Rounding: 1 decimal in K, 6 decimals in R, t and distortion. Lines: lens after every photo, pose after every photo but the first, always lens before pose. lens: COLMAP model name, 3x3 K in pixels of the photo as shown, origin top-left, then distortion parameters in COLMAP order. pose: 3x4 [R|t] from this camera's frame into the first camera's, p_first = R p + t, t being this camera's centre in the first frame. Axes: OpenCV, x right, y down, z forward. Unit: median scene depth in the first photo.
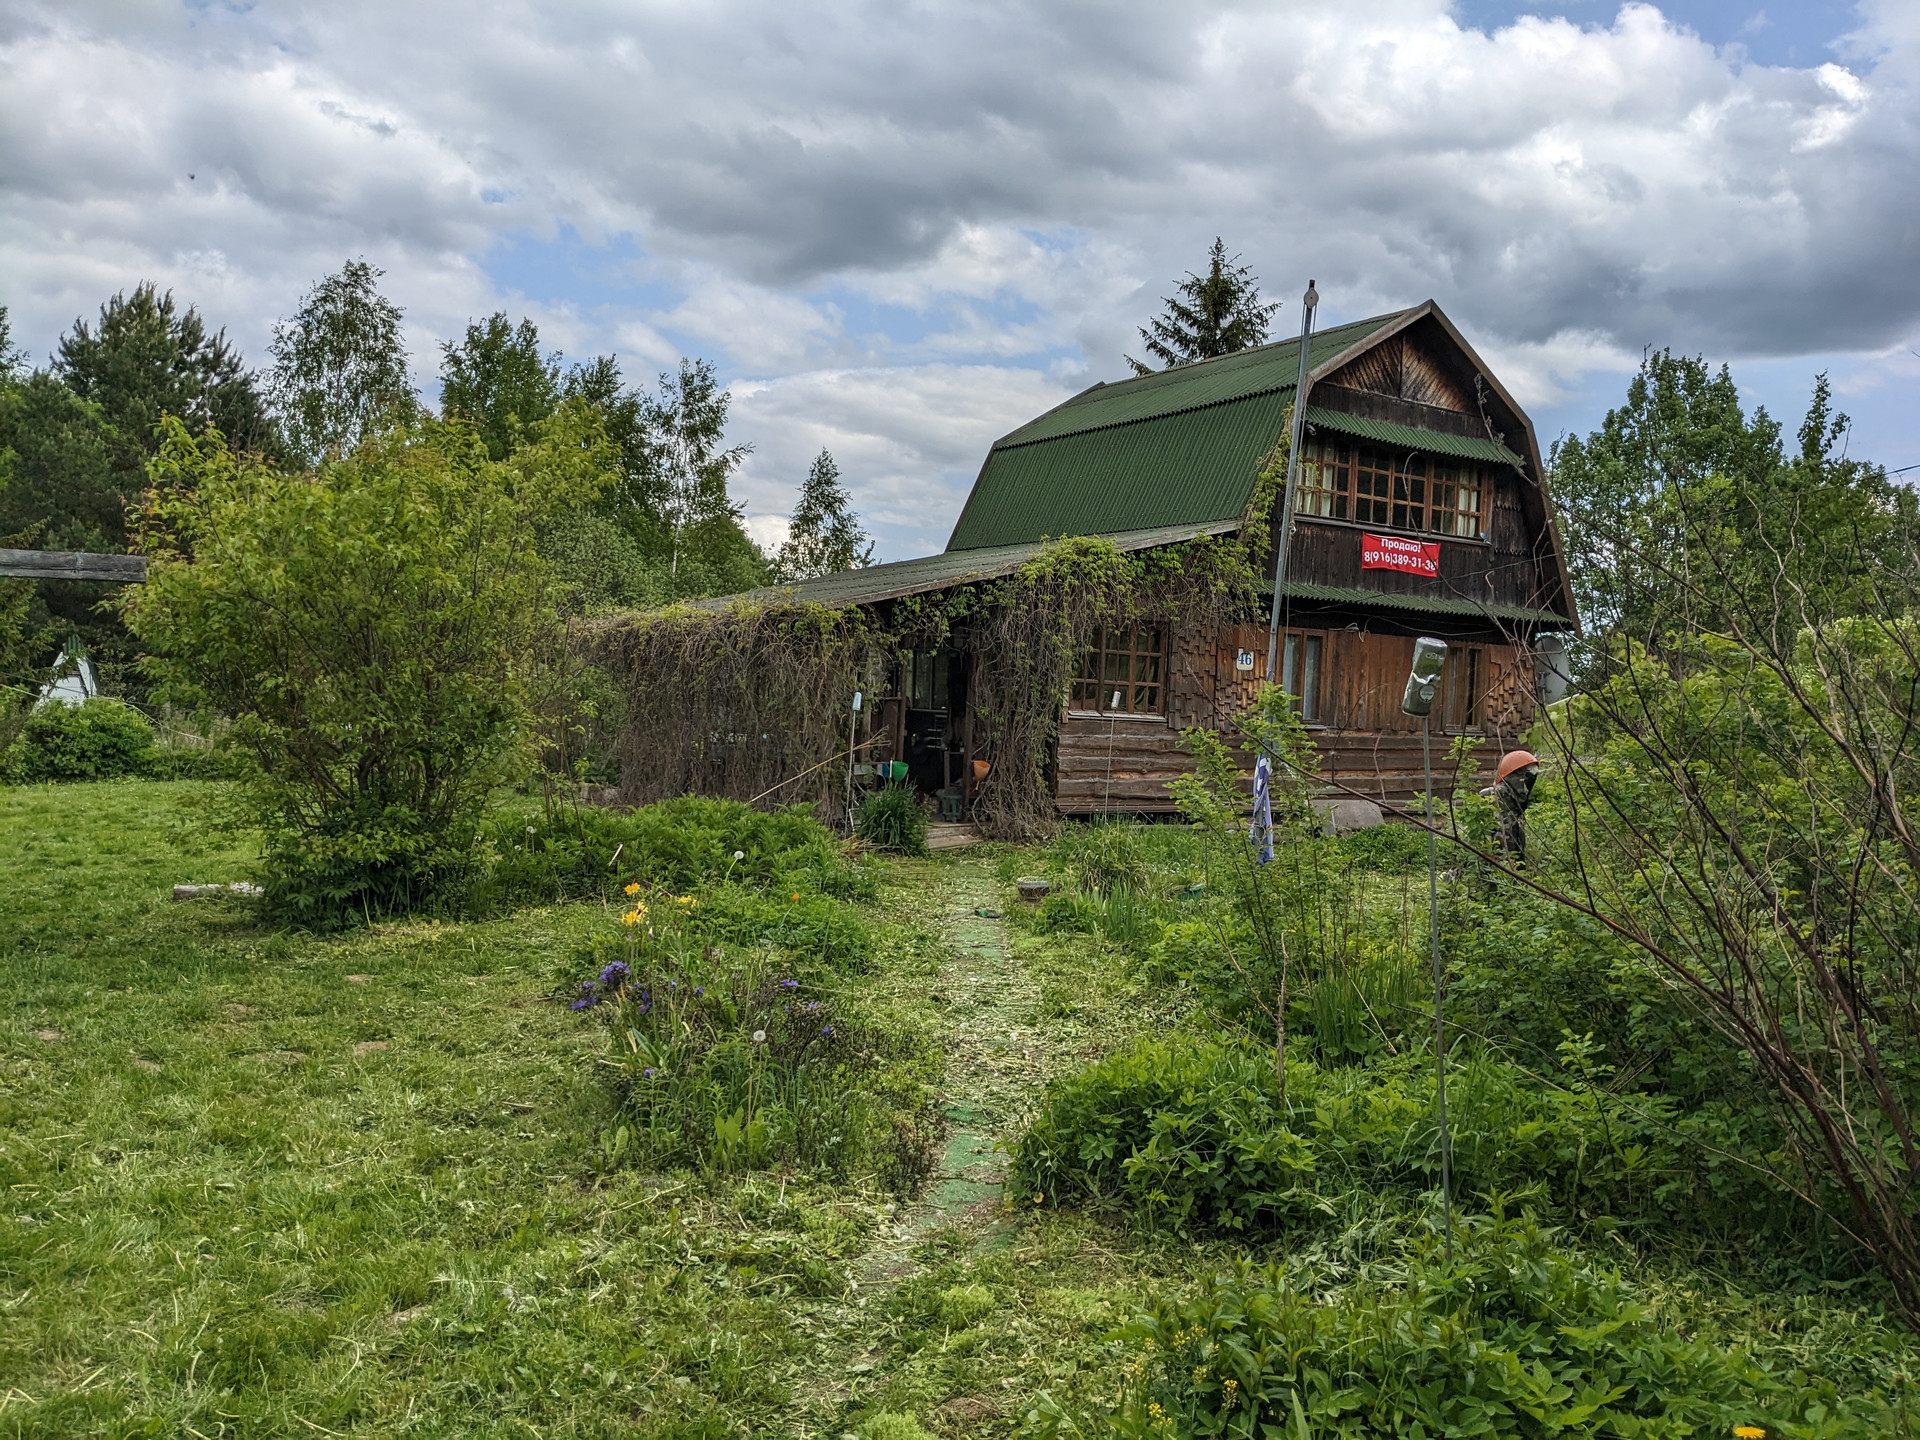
lens RADIAL K [[1571.1, 0, 1008.5], [0, 1571.1, 794.5], [0, 0, 1]] dist [0.008187, -0.001887]
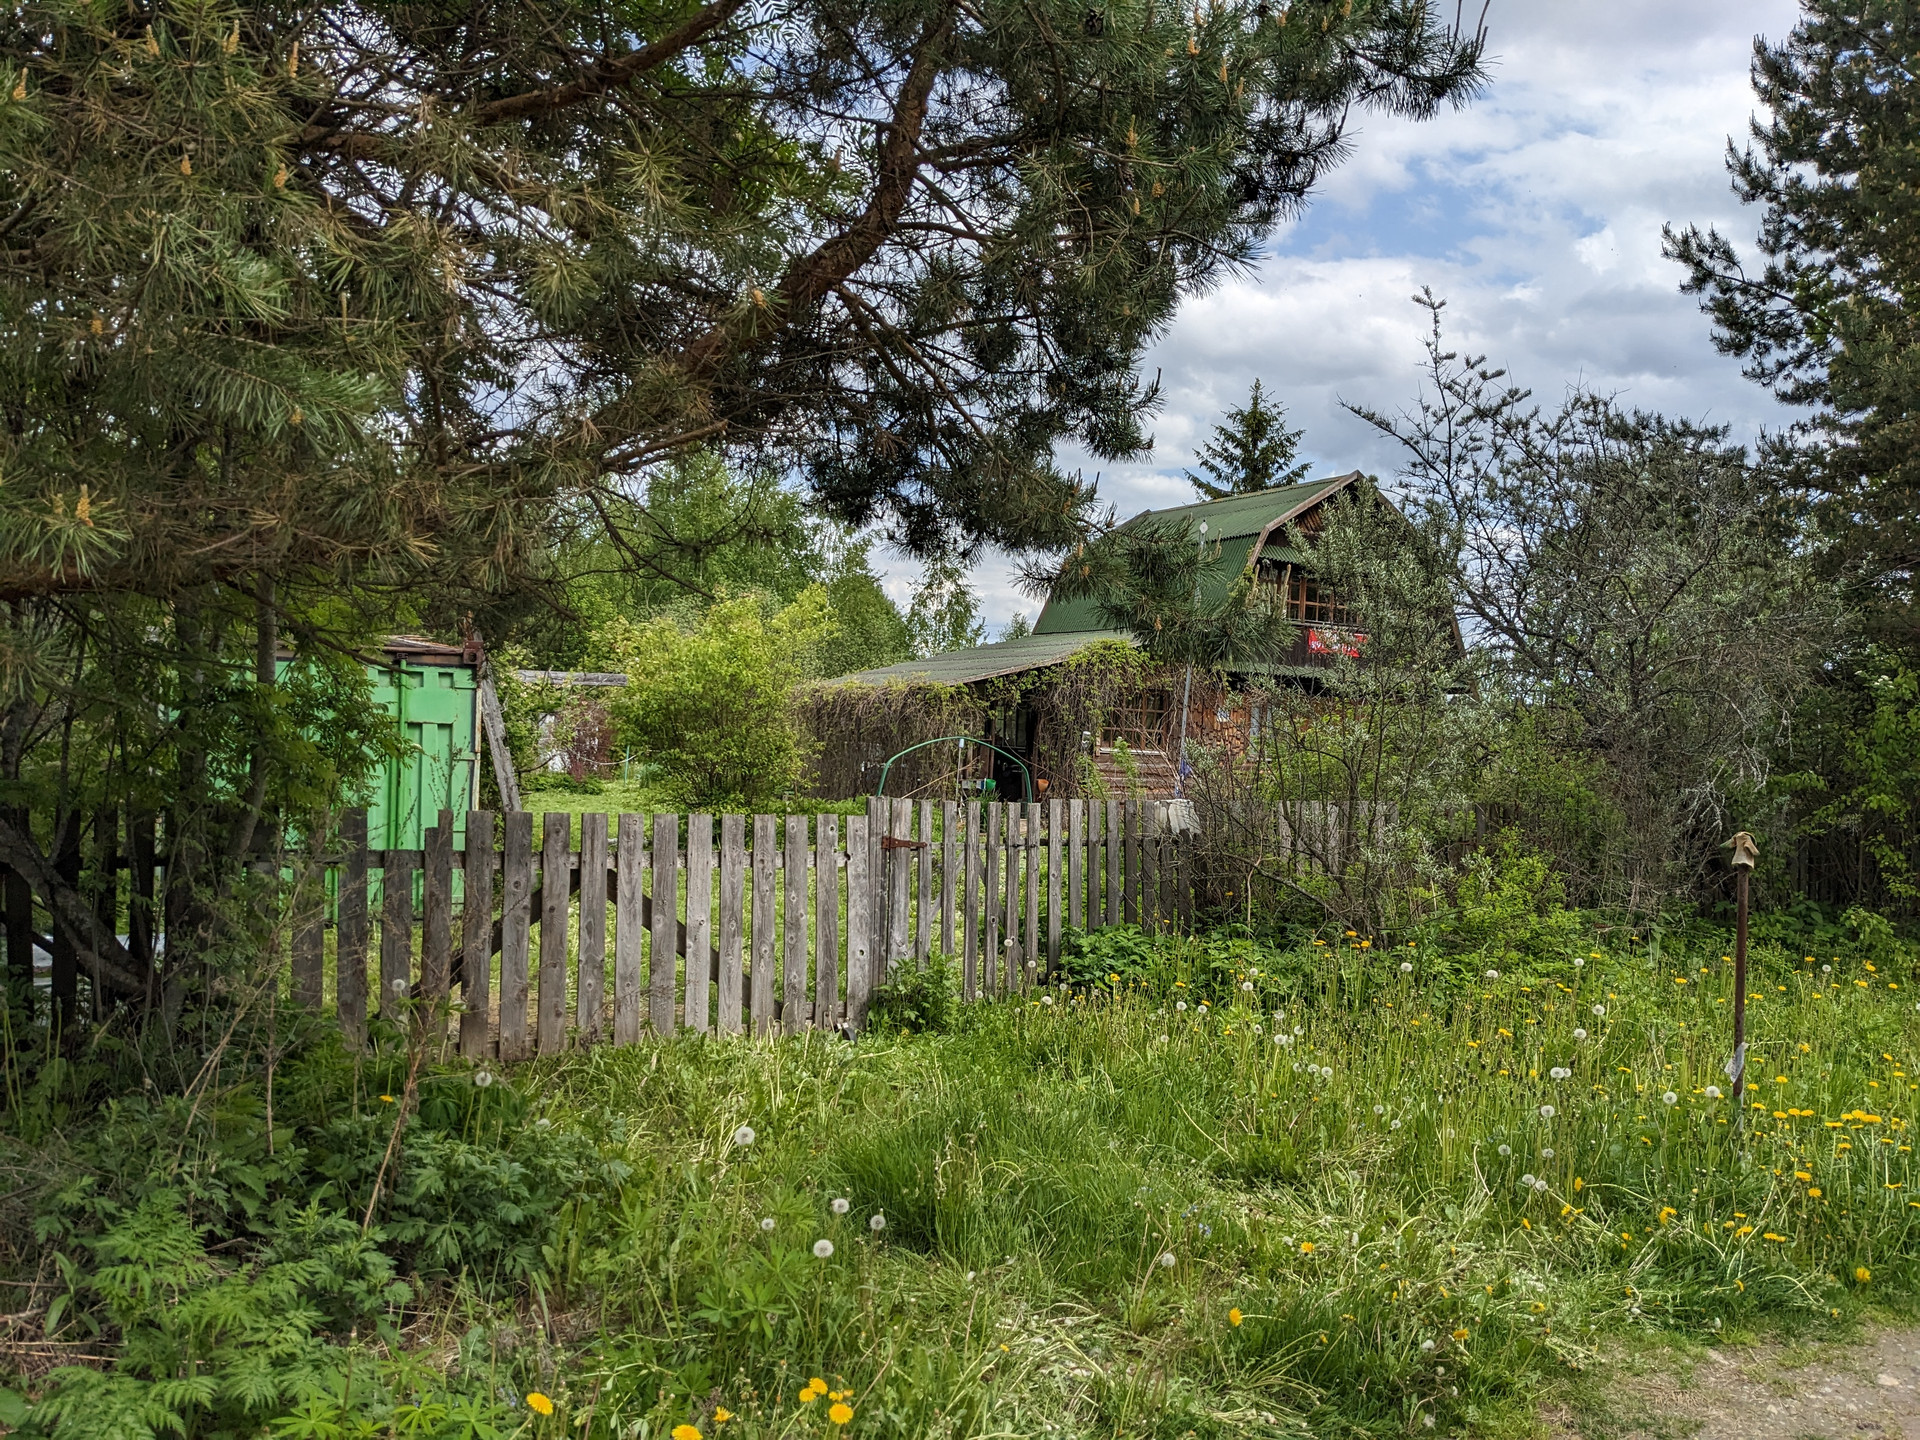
lens RADIAL K [[1523.2, 0, 952.8], [0, 1523.2, 731.0], [0, 0, 1]] dist [0.041848, -0.064266]
pose [[0.993368, 0.003082, -0.114939, 0.057425], [-0.010374, 0.997966, -0.062894, 0.022340], [0.114511, 0.063669, 0.991380, -0.438860]]
